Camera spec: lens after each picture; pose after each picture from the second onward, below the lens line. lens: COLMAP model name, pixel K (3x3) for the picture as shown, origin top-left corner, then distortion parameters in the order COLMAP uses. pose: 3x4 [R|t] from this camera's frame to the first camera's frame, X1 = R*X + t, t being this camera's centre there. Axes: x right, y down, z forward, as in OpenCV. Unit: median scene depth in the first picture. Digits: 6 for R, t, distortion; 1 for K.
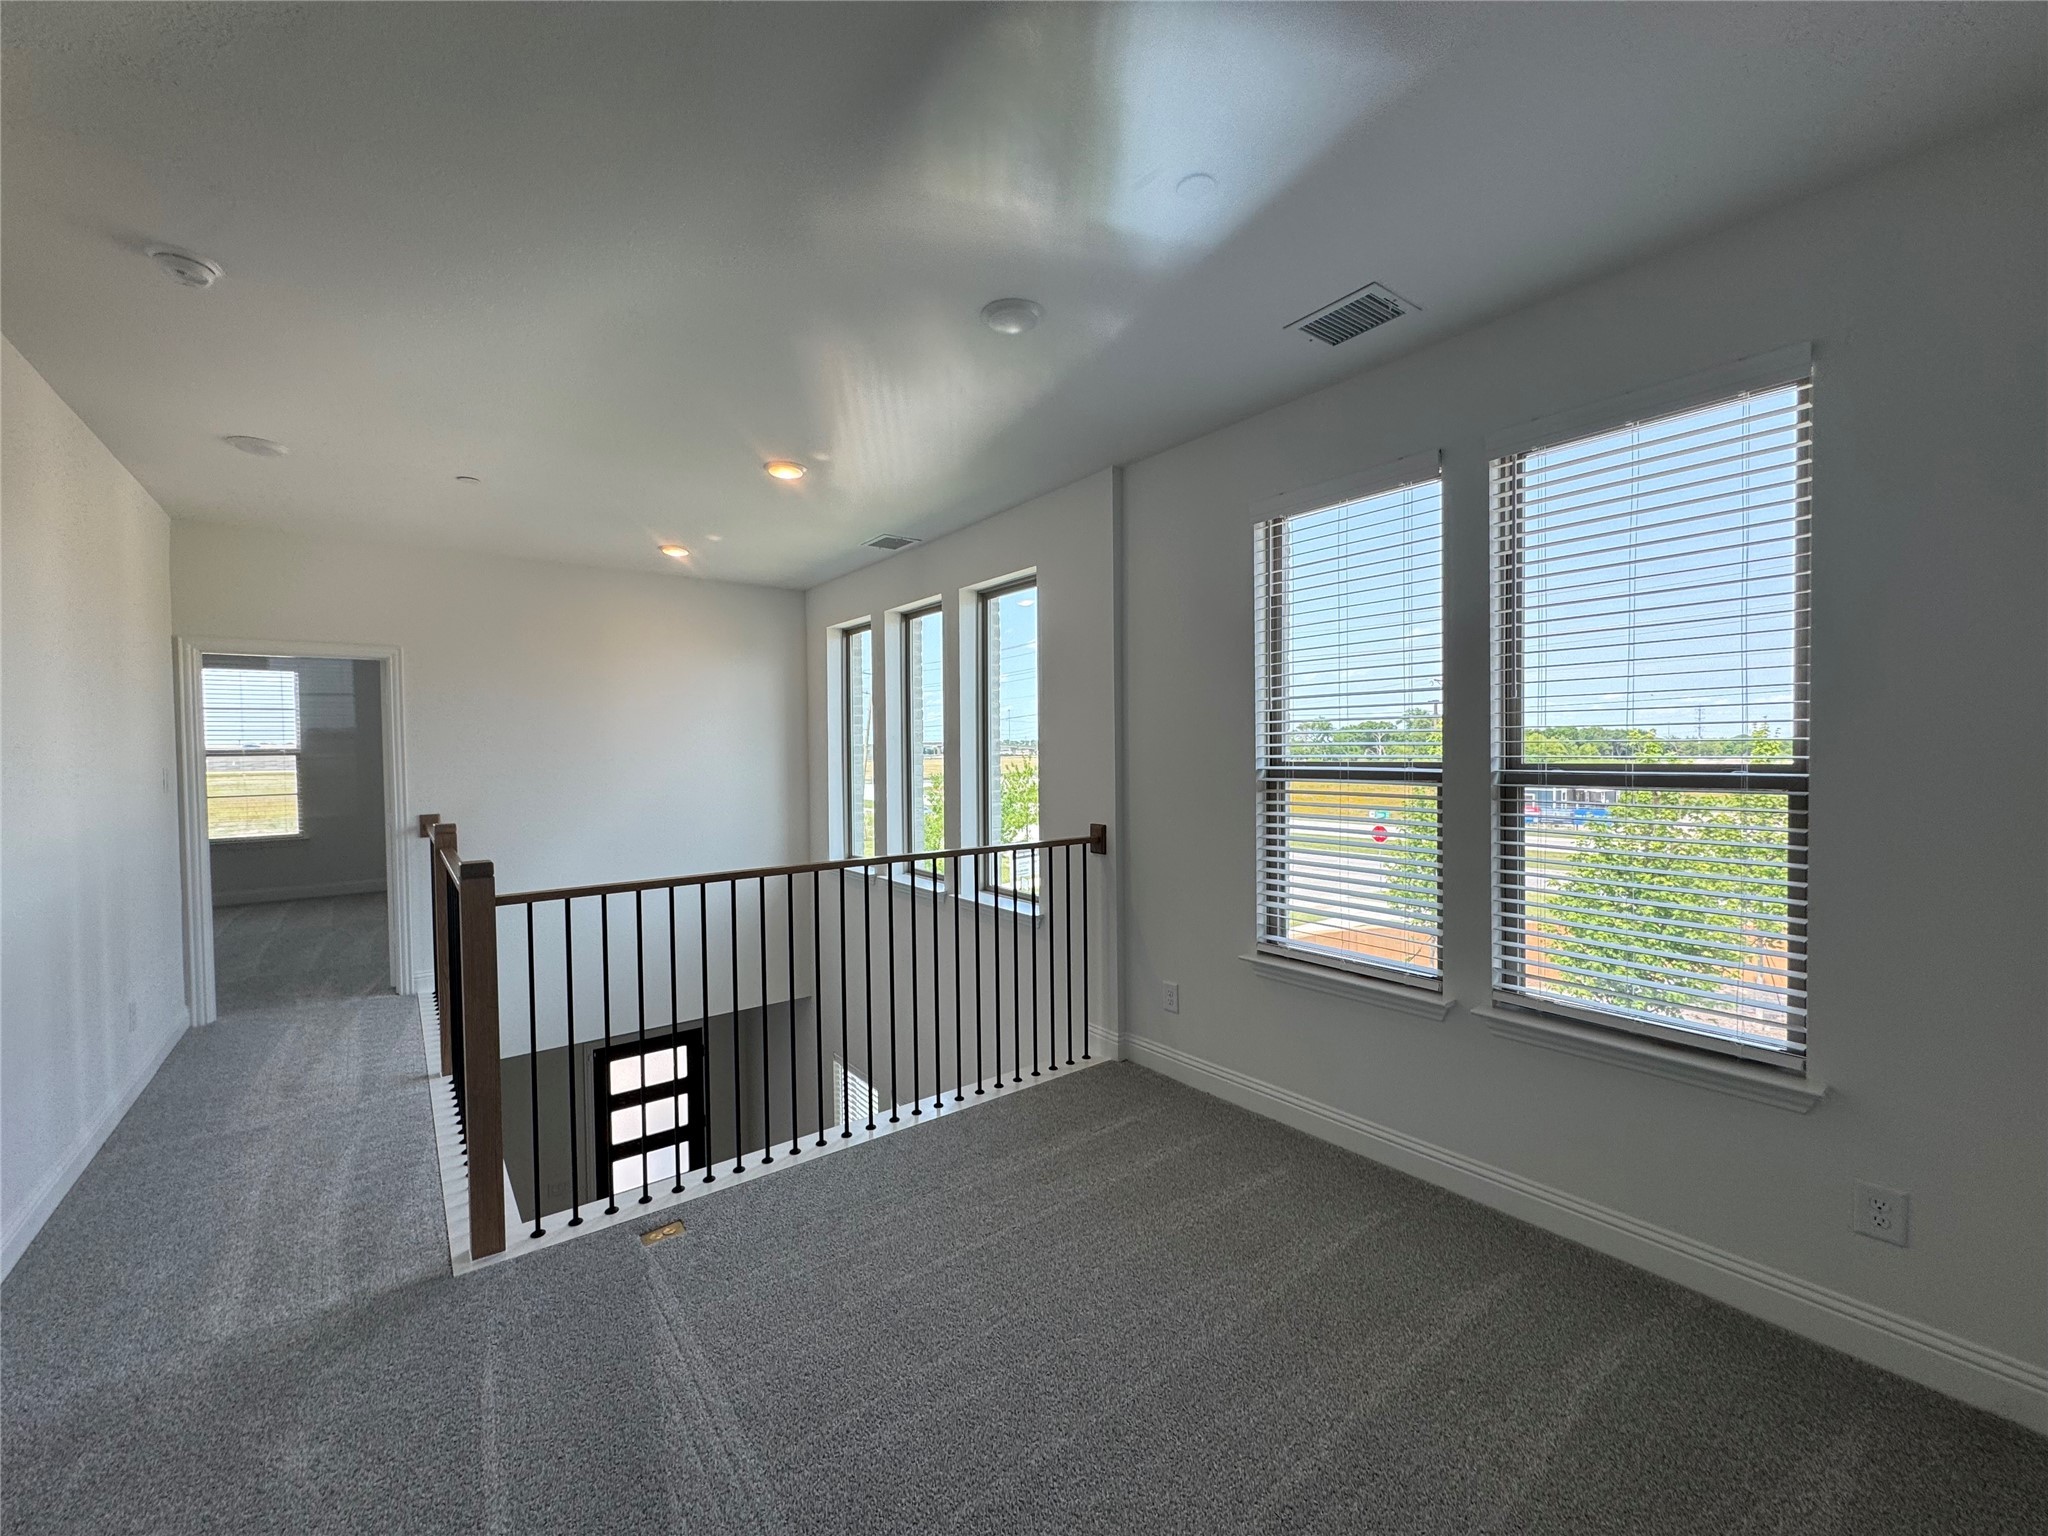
lens RADIAL K [[818.2, 0, 1023.4], [0, 818.2, 765.7], [0, 0, 1]] dist [-0.003526, 0.000333]
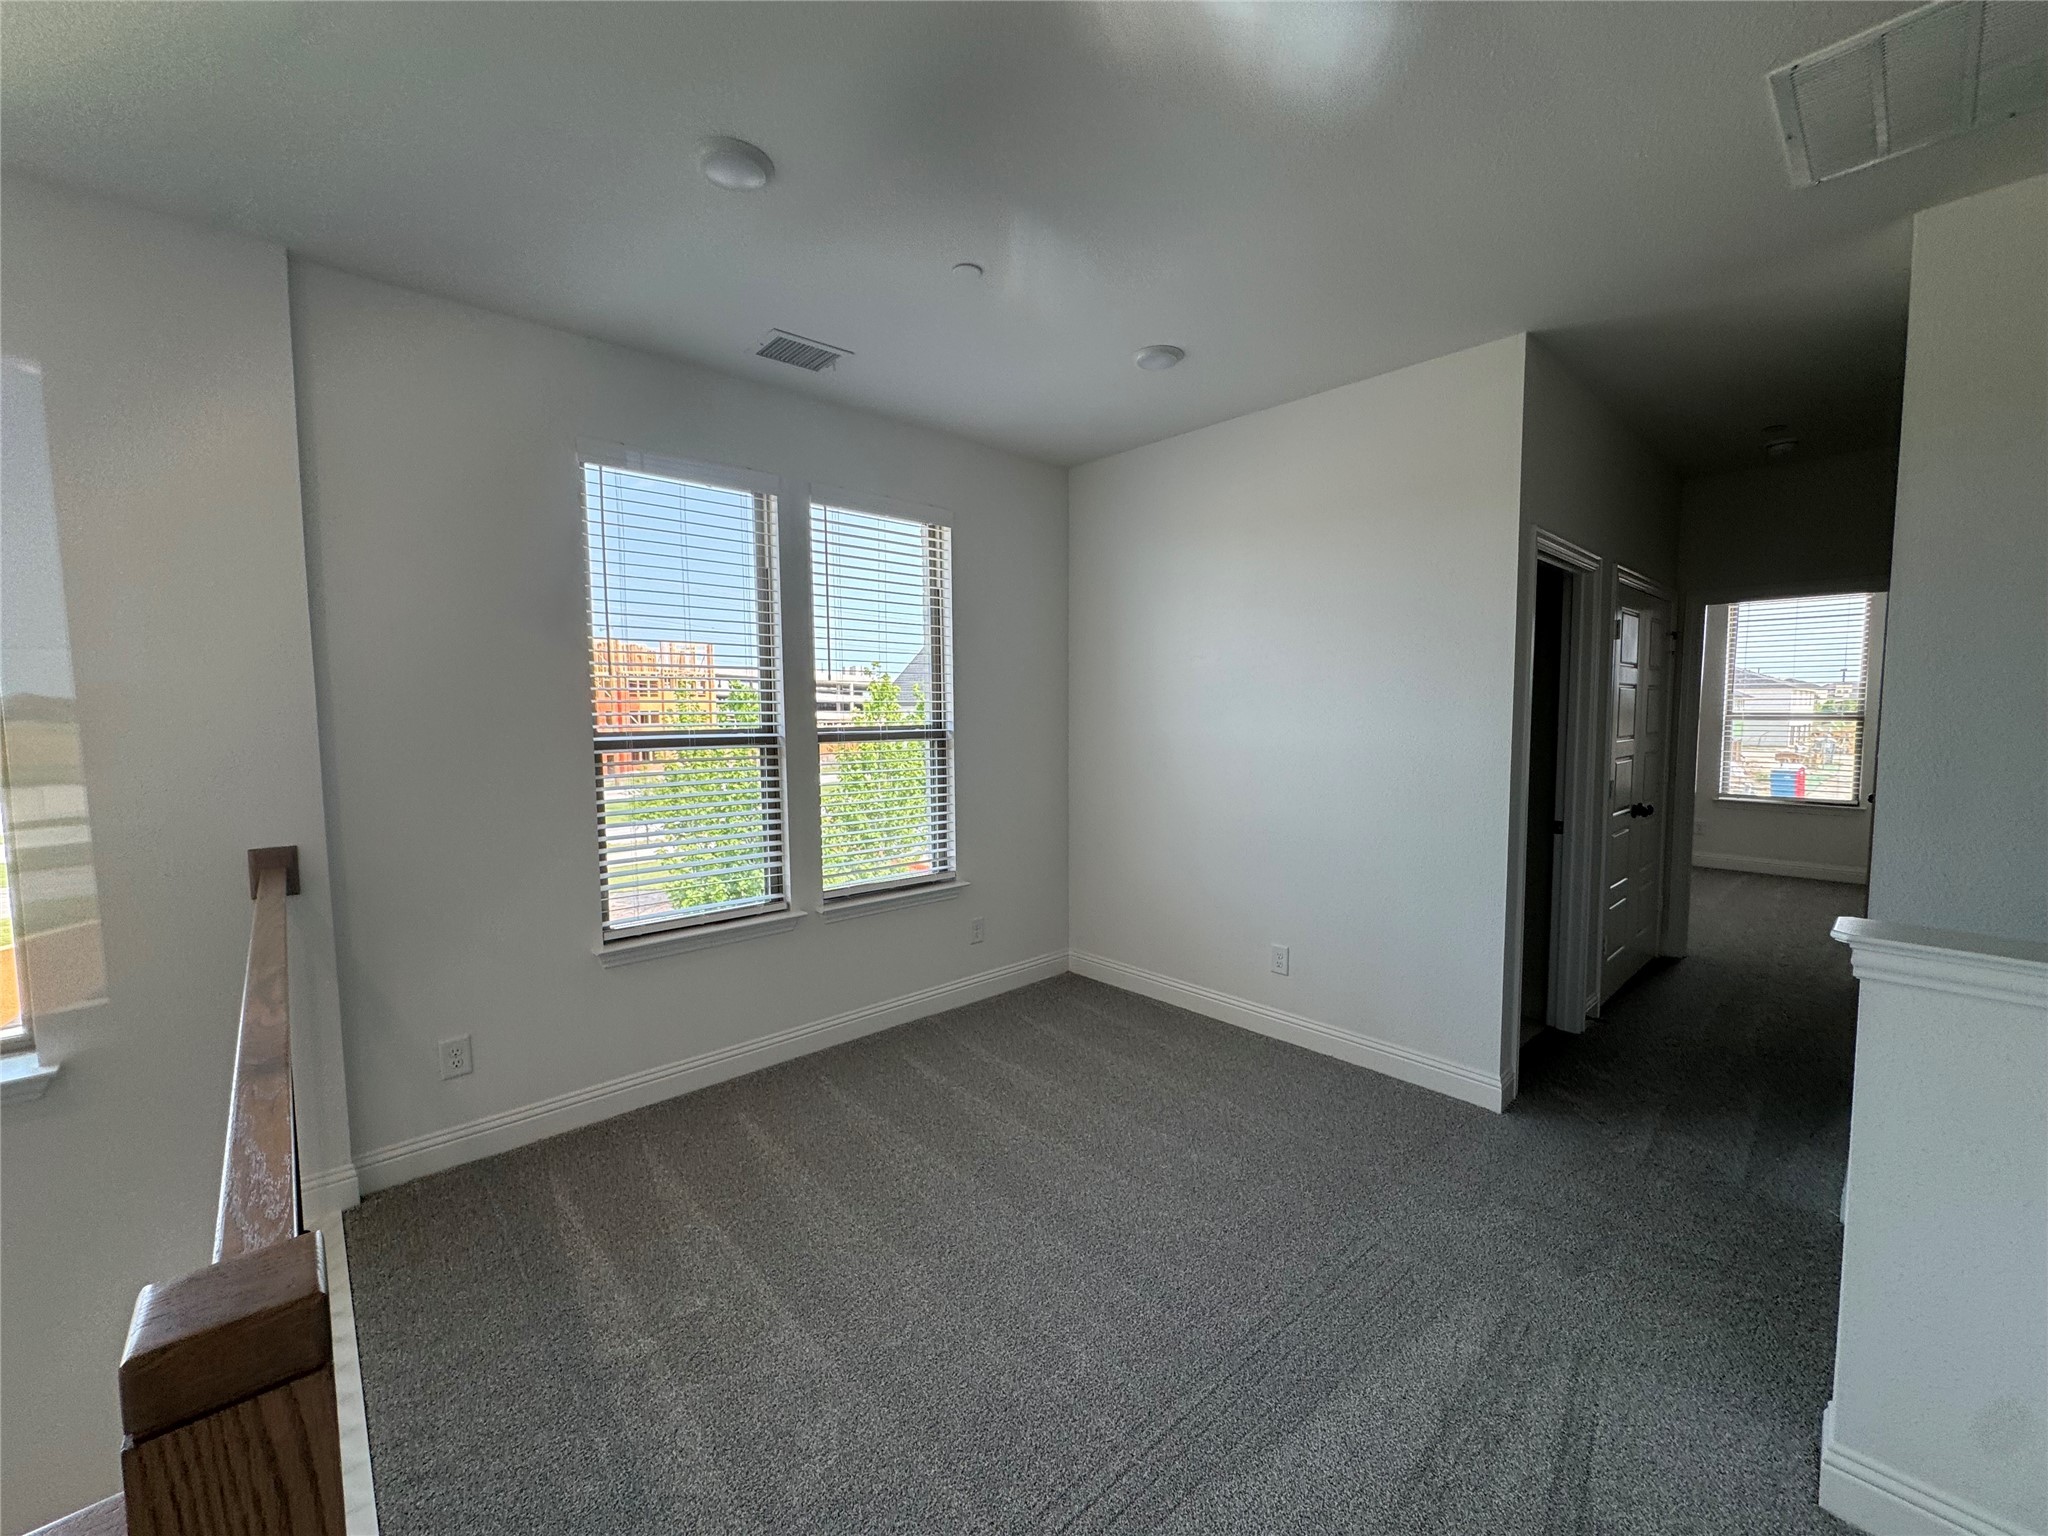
lens RADIAL K [[818.2, 0, 1016.8], [0, 818.2, 766.7], [0, 0, 1]] dist [-0.003526, 0.000333]
pose [[-0.081829, -0.059708, 0.994856, -0.831353], [0.030027, 0.997603, 0.062343, -0.012956], [-0.996194, 0.034974, -0.079840, 0.791772]]
